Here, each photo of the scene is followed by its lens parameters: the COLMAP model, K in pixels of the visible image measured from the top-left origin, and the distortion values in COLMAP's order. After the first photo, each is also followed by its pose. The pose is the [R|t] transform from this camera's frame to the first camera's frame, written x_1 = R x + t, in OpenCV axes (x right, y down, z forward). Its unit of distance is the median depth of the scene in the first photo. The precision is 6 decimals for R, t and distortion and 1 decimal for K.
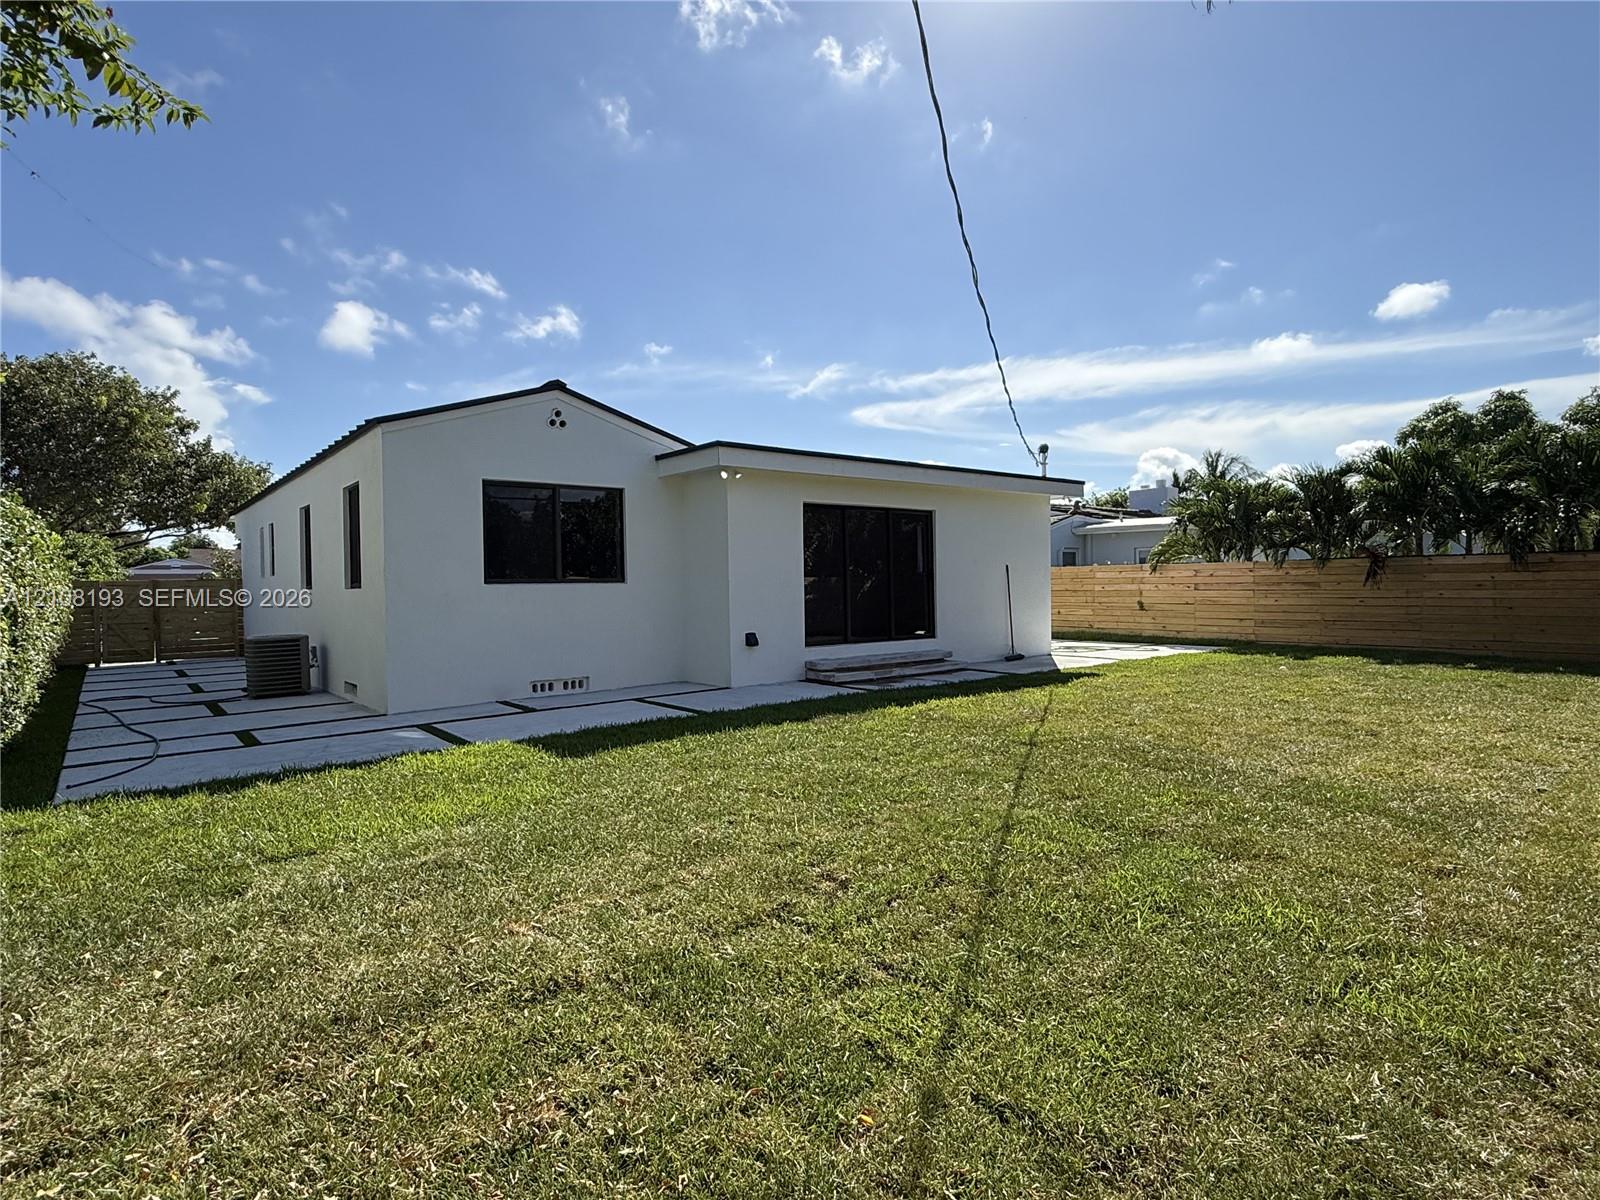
lens RADIAL K [[848.7, 0, 804.6], [0, 848.7, 600.8], [0, 0, 1]] dist [0.002085, -0.000075]
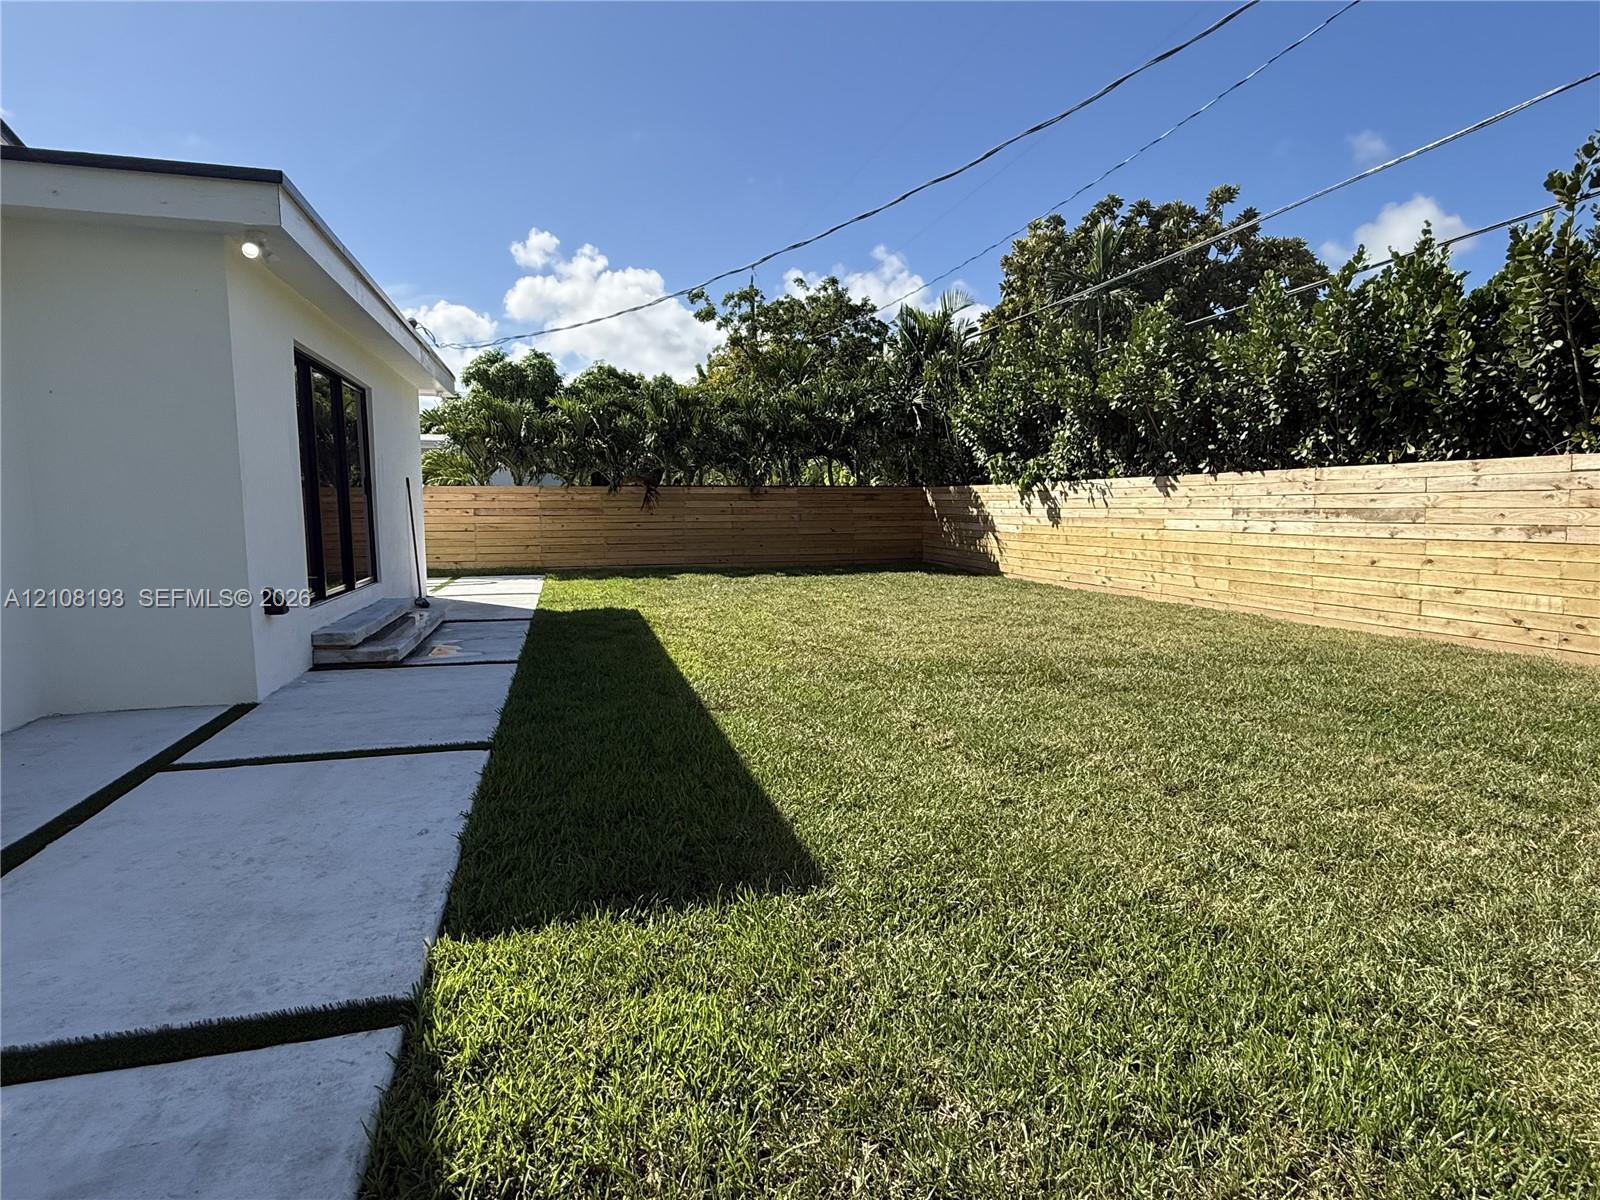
lens RADIAL K [[848.7, 0, 792.4], [0, 848.7, 595.6], [0, 0, 1]] dist [0.002085, -0.000075]
pose [[0.401806, -0.082495, 0.912001, -0.290060], [0.017049, 0.996435, 0.082621, 0.003812], [-0.915566, -0.017649, 0.401781, 0.380058]]
